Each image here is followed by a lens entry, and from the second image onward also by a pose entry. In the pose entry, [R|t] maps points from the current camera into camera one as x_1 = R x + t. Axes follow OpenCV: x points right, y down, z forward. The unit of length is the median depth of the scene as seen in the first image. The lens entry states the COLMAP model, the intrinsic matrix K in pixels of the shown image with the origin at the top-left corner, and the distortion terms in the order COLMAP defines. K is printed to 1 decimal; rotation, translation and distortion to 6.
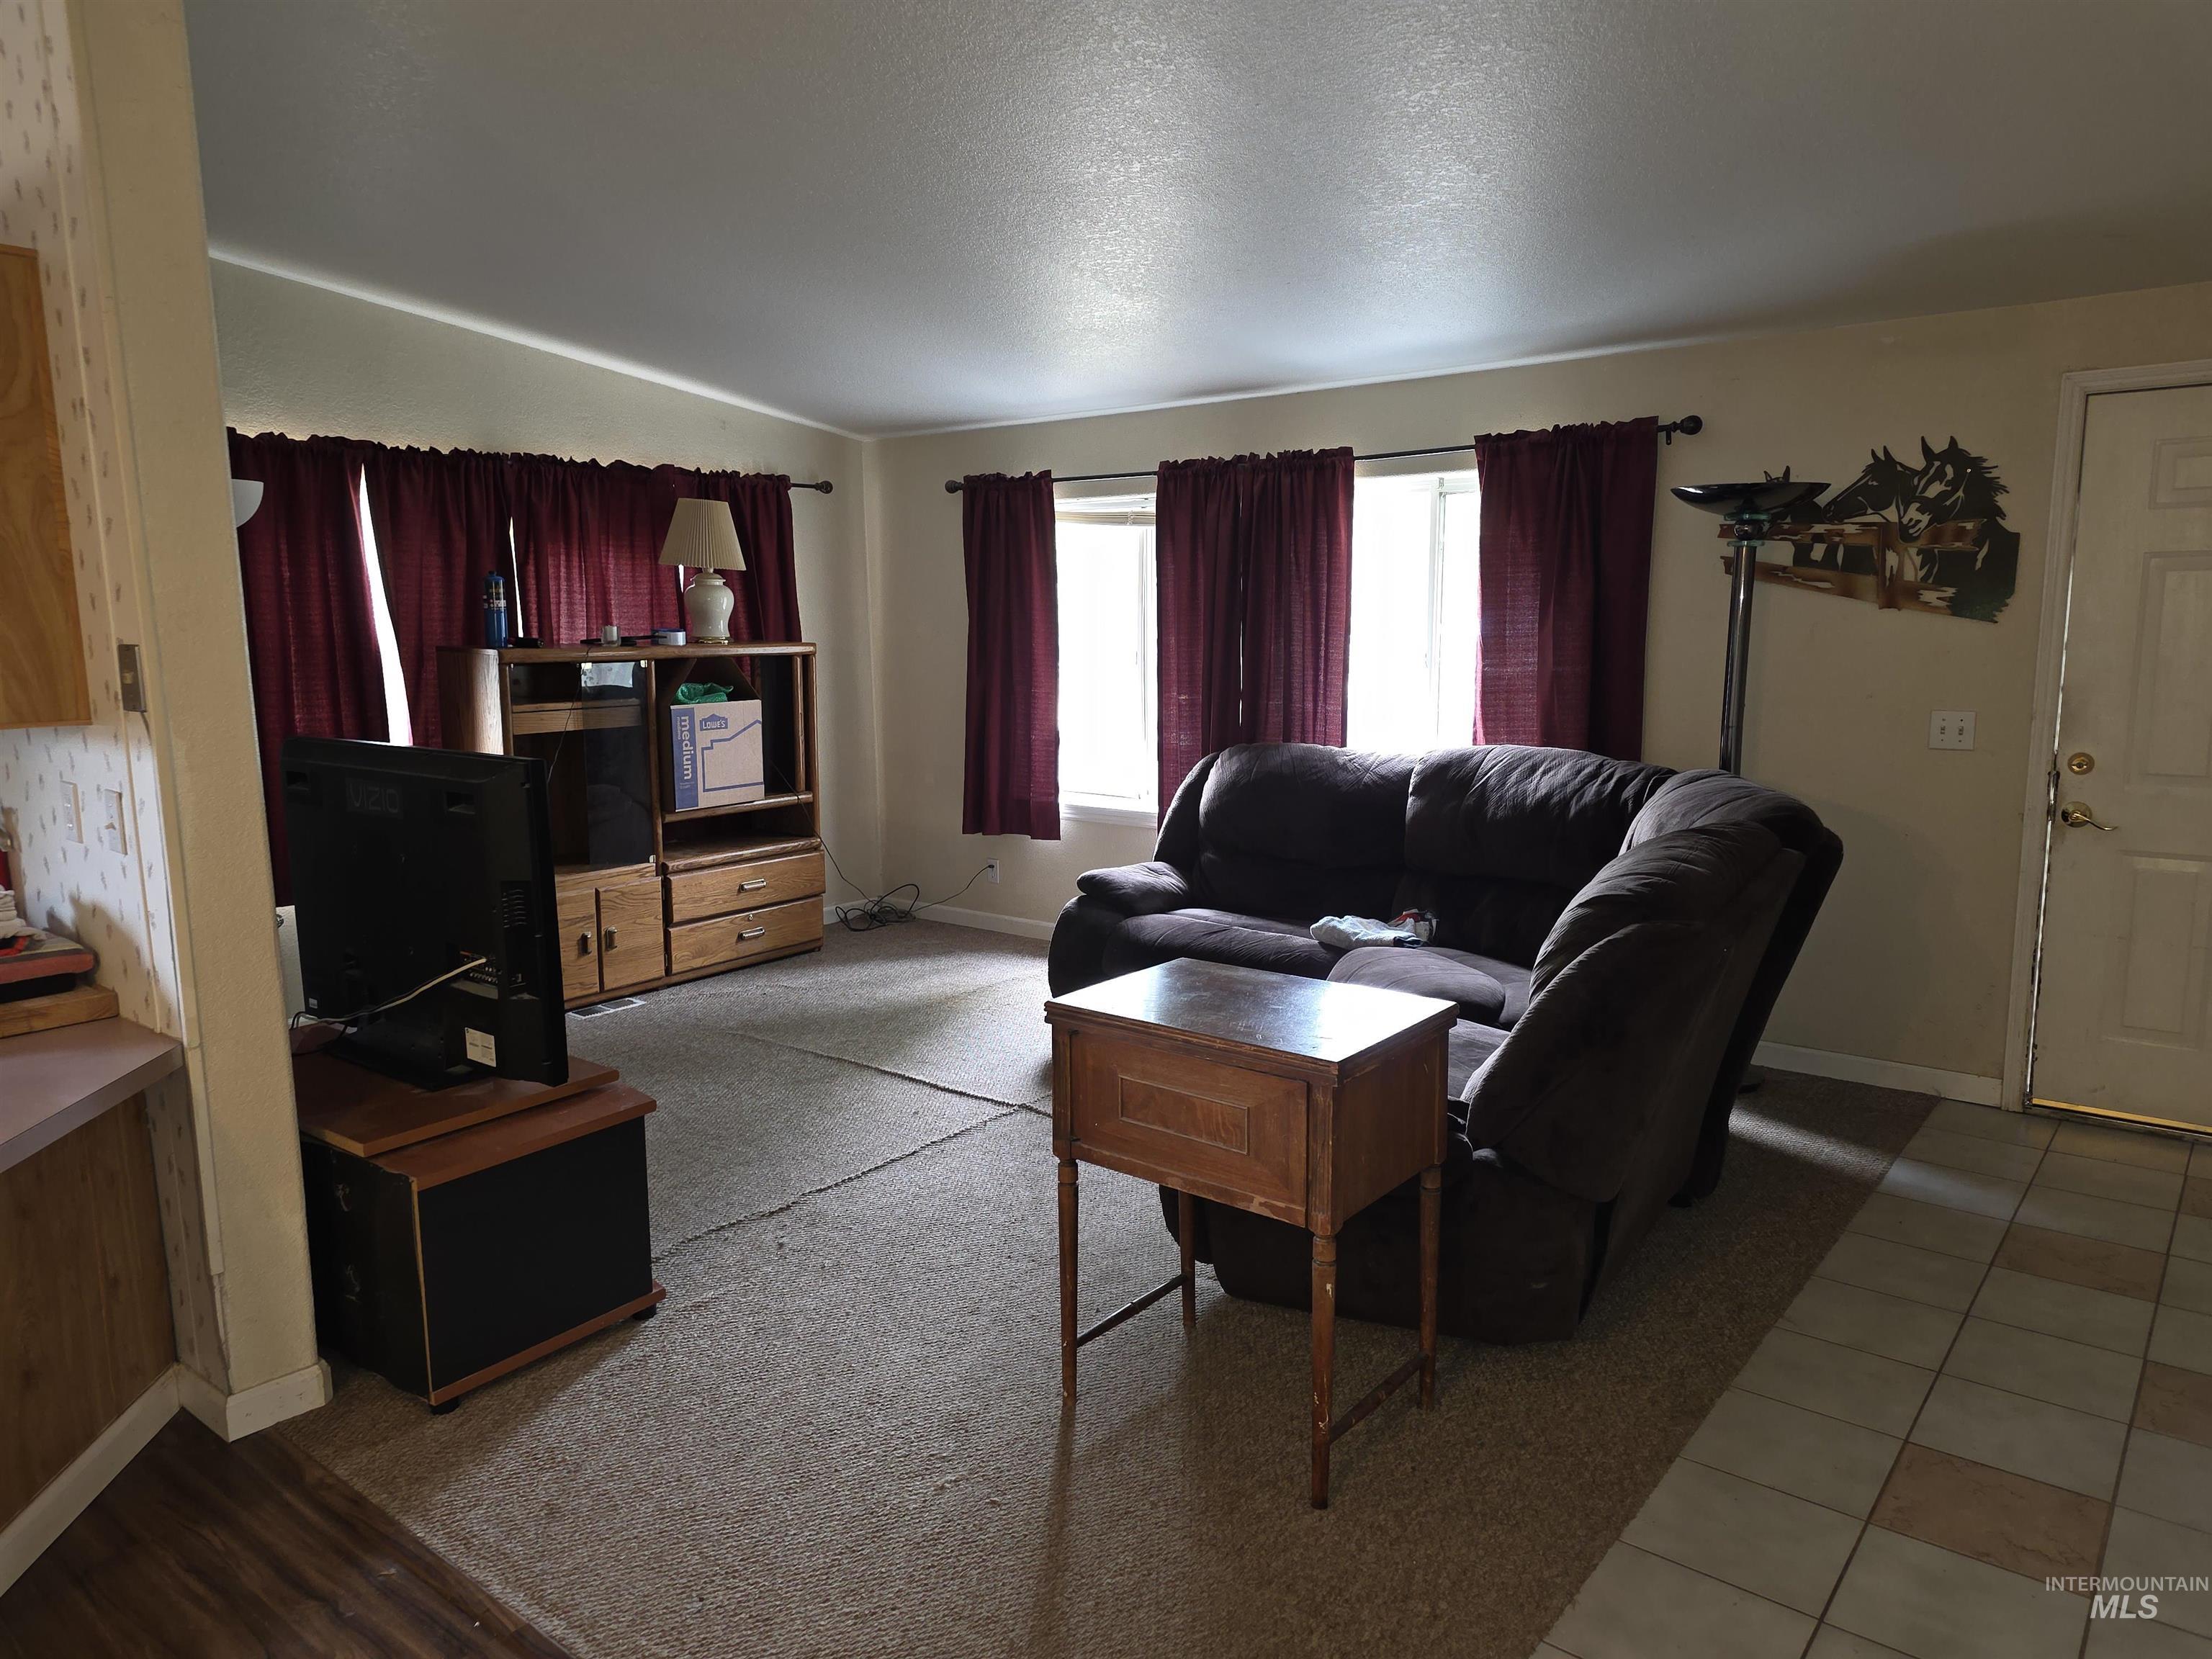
lens RADIAL K [[1449.2, 0, 1114.1], [0, 1449.2, 840.5], [0, 0, 1]] dist [0.020729, -0.013583]
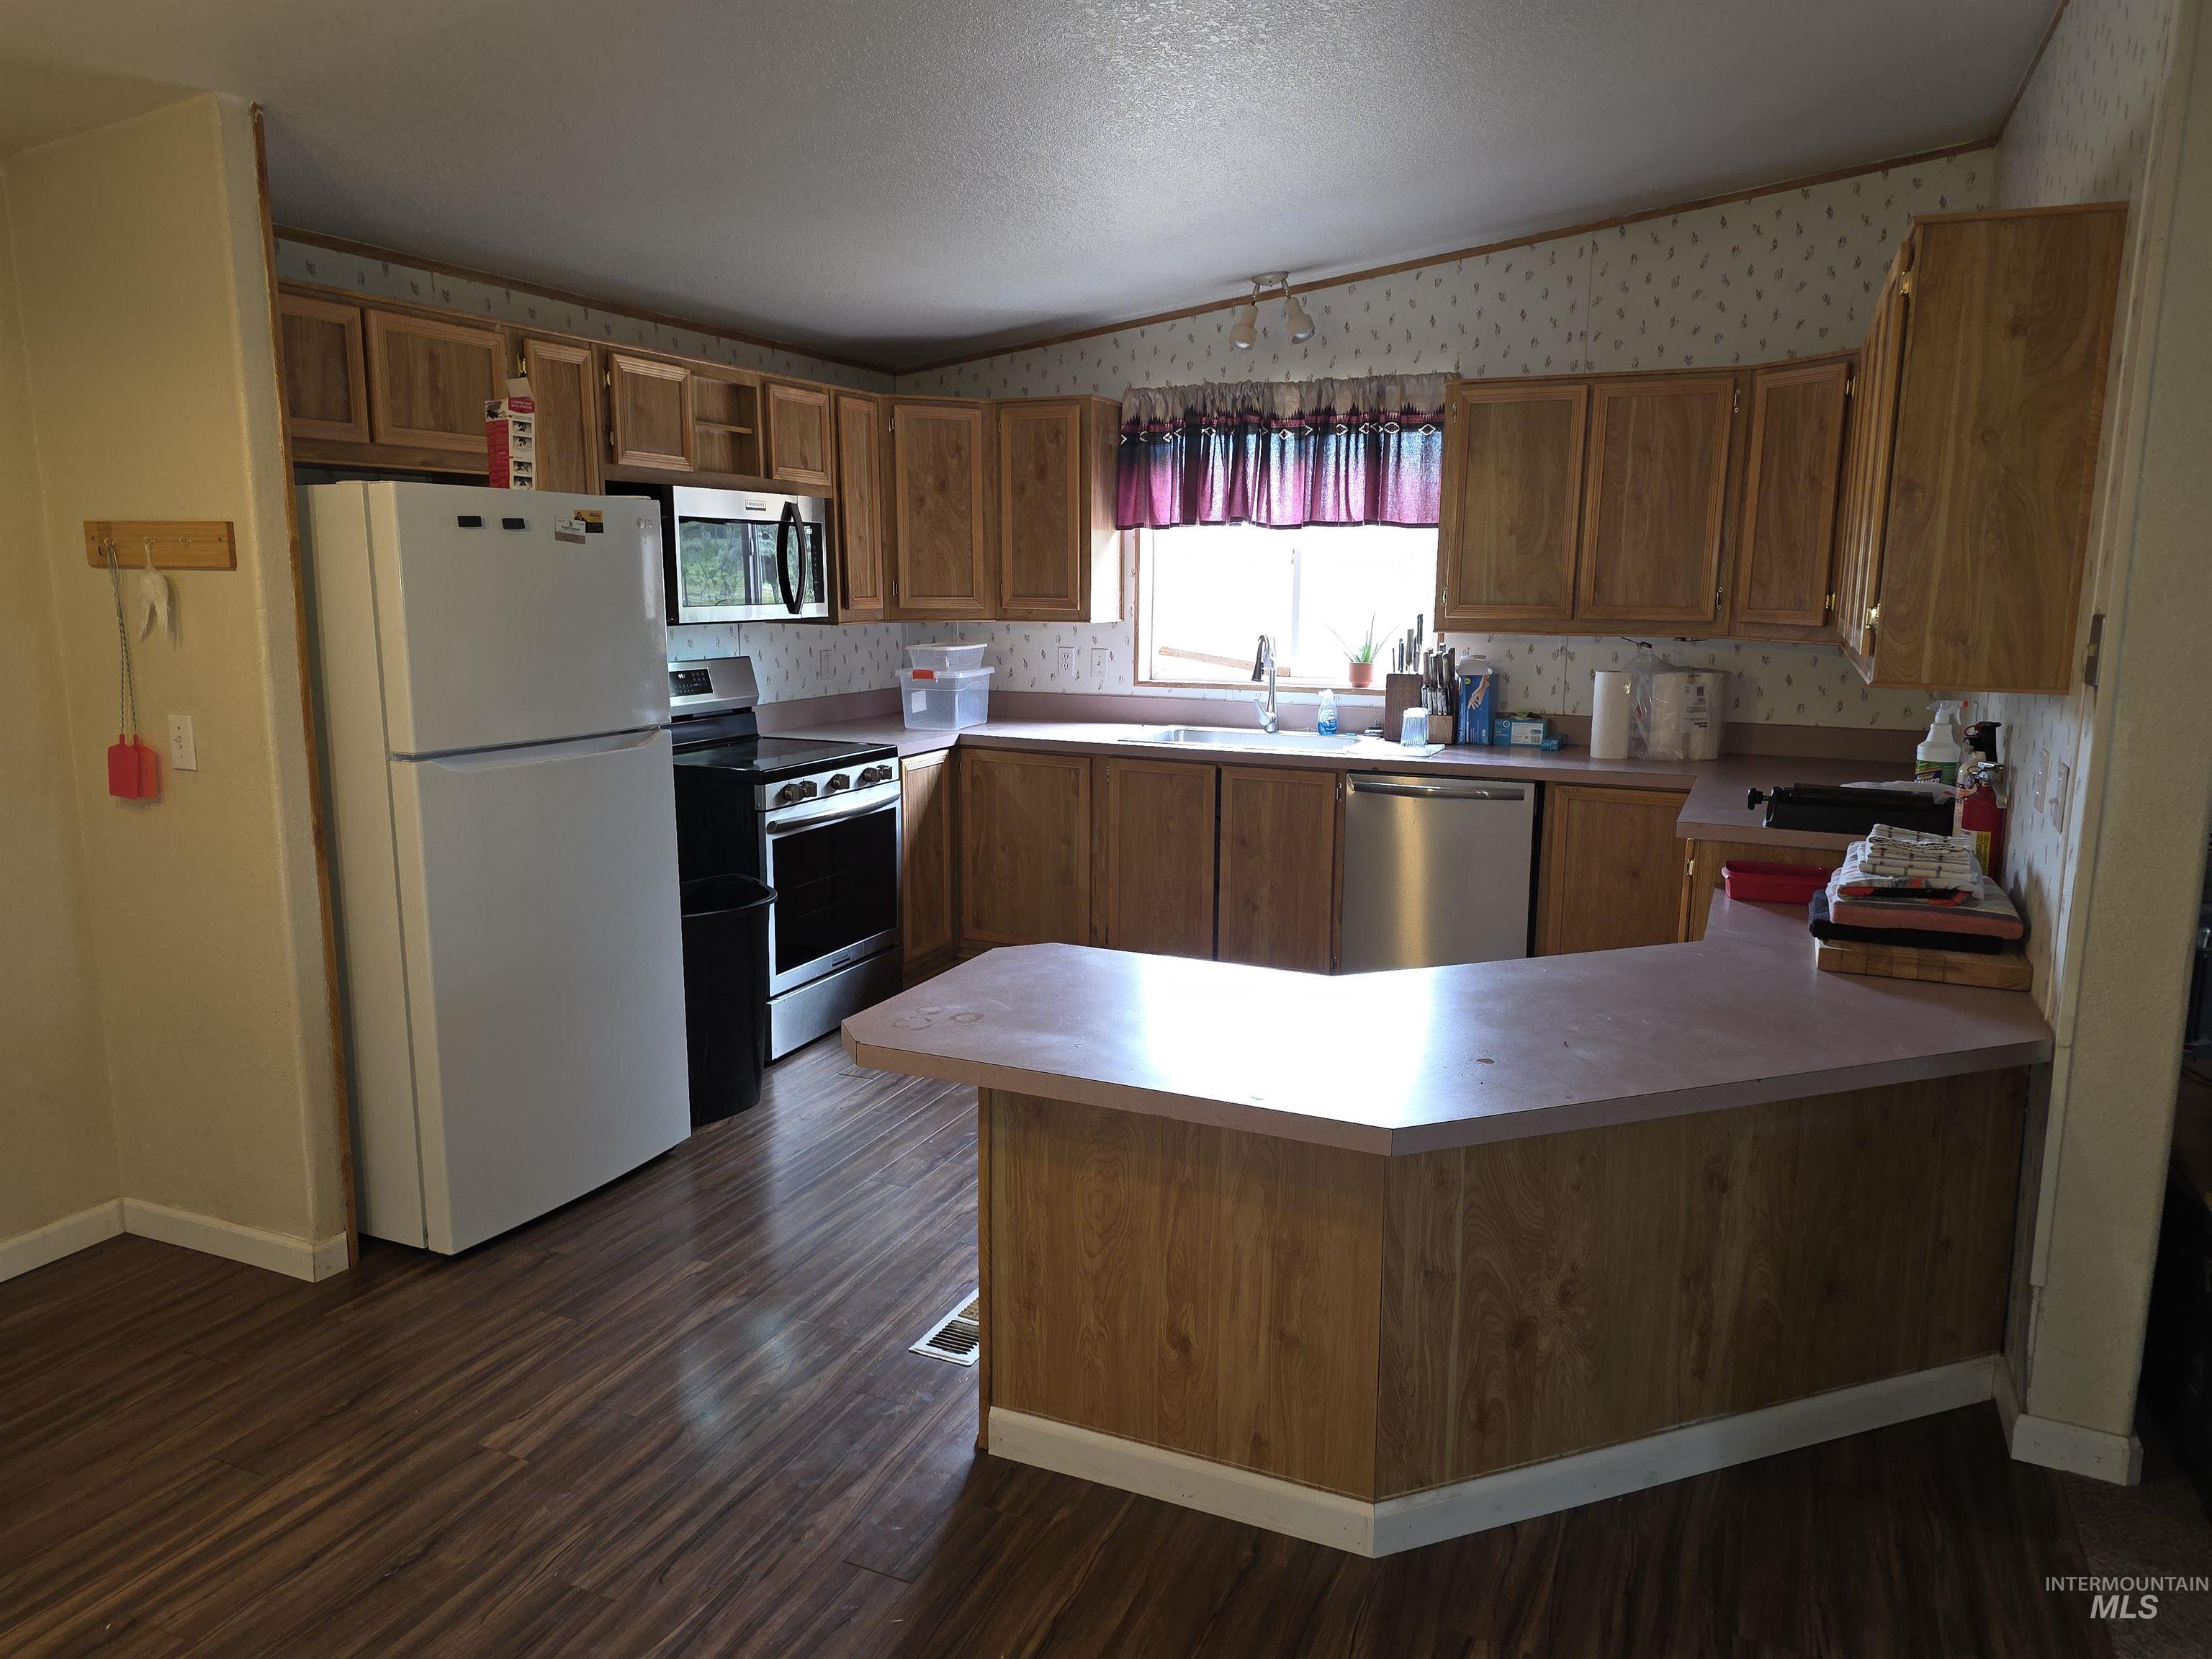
lens RADIAL K [[1449.2, 0, 1119.2], [0, 1449.2, 829.9], [0, 0, 1]] dist [0.020729, -0.013583]
pose [[0.243166, 0.181060, -0.952936, 0.035058], [-0.162279, 0.976171, 0.144065, -0.012107], [0.956314, 0.119610, 0.266754, 0.061395]]
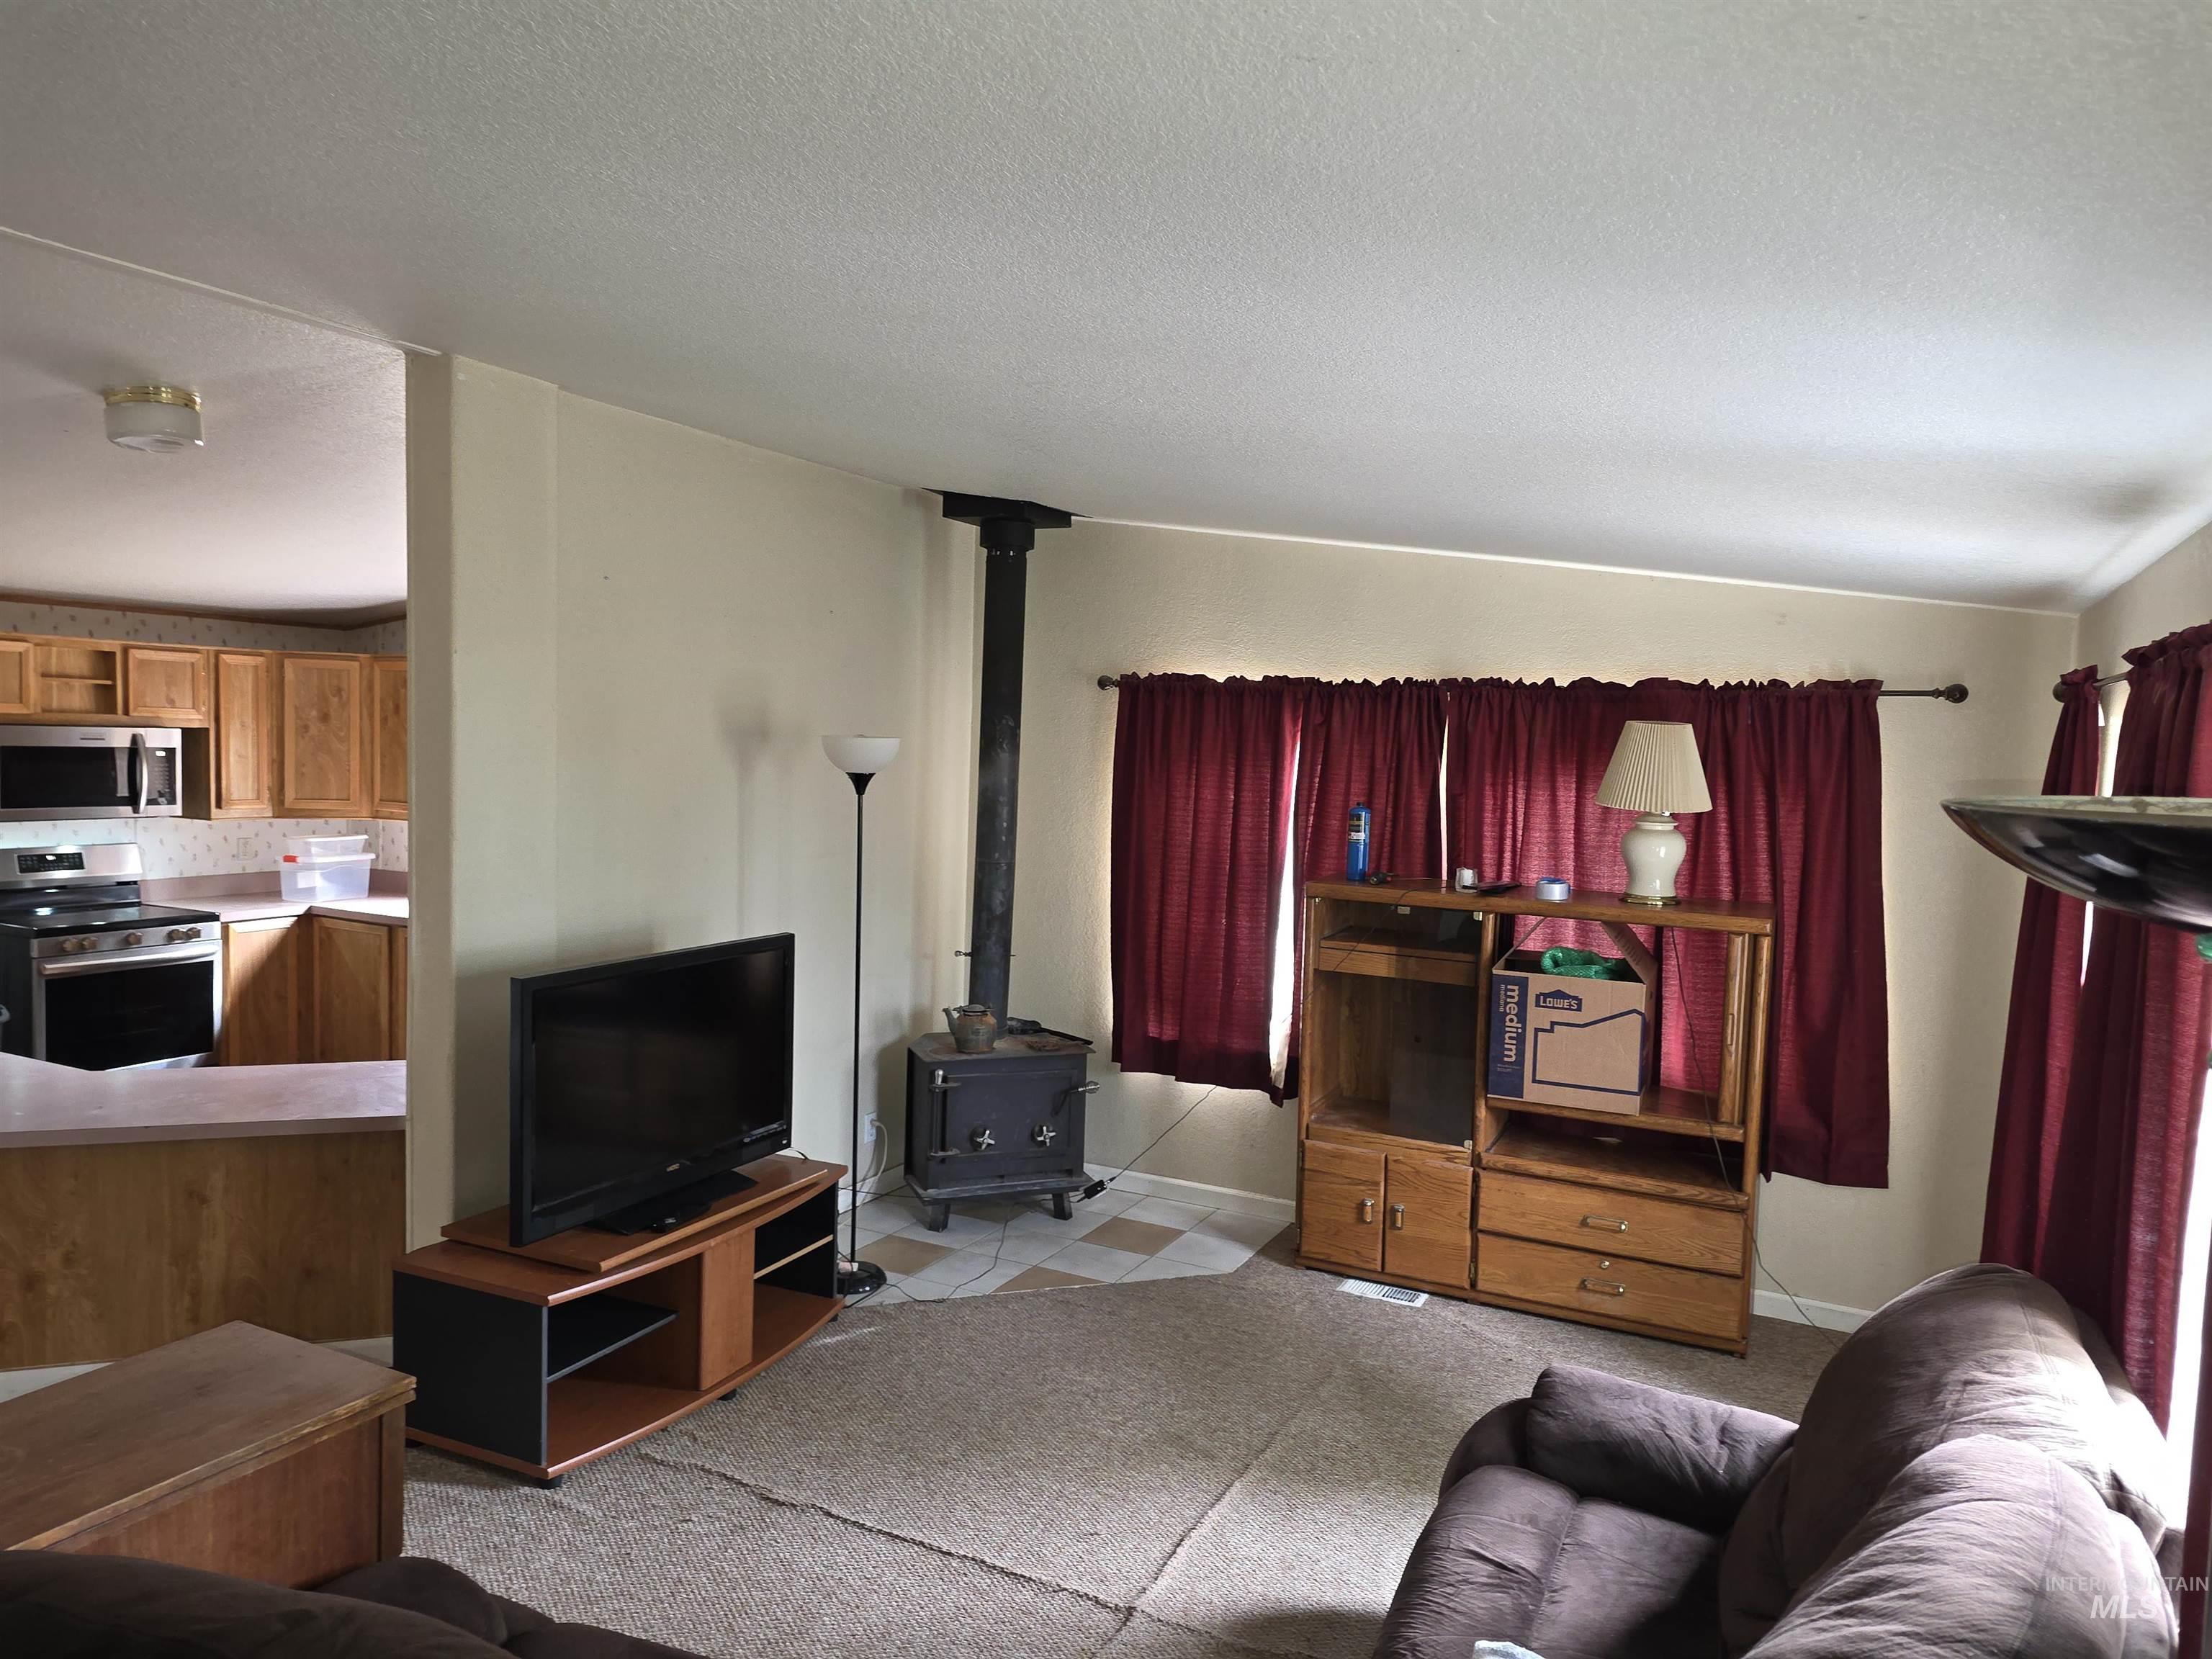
lens RADIAL K [[1449.2, 0, 1100.6], [0, 1449.2, 809.1], [0, 0, 1]] dist [0.020729, -0.013583]
pose [[0.208652, 0.061671, -0.976044, 0.491373], [-0.187985, 0.981929, 0.021856, -0.171731], [0.959753, 0.178922, 0.216475, 0.632846]]
